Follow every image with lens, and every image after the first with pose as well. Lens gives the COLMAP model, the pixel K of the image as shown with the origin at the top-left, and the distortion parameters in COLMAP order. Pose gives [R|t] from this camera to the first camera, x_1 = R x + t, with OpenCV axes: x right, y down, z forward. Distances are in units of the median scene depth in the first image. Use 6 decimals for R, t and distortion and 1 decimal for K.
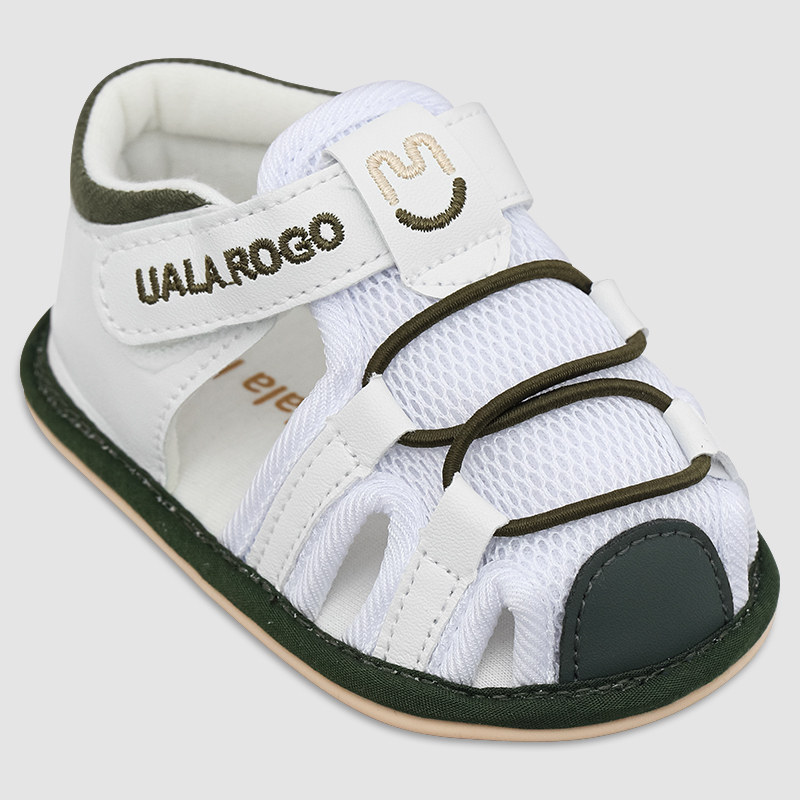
lens RADIAL K [[3681.9, 0, 400.0], [0, 3681.9, 400.0], [0, 0, 1]] dist [-0.123023, 1.384274]
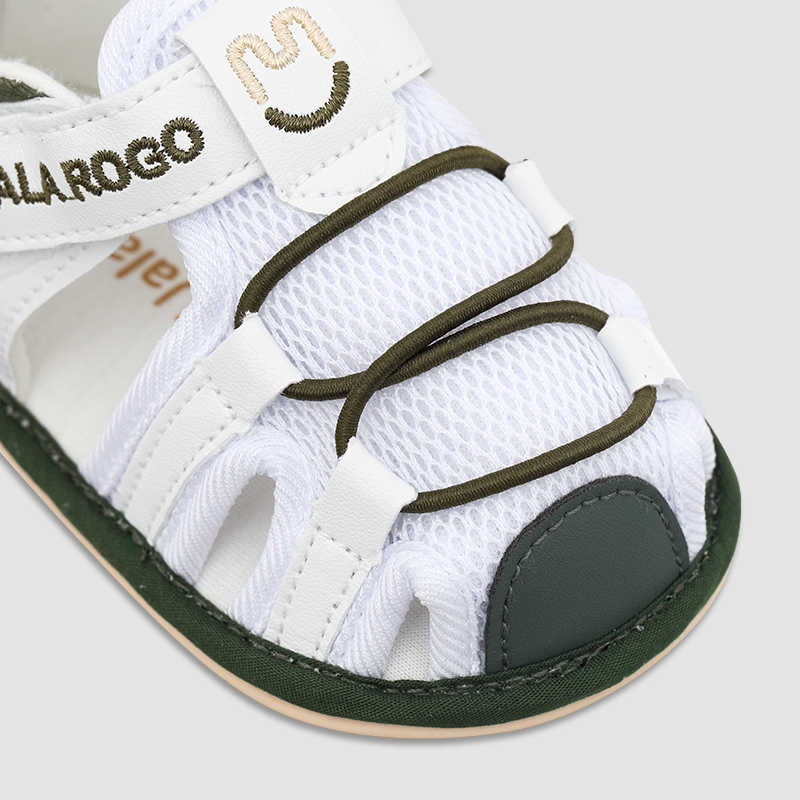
lens RADIAL K [[3681.9, 0, 400.0], [0, 3681.9, 400.0], [0, 0, 1]] dist [-0.123023, 1.384274]
pose [[0.998831, -0.046468, 0.013344, 0.015080], [0.043999, 0.988098, 0.147397, -0.107448], [-0.020035, -0.146638, 0.988987, 0.174330]]
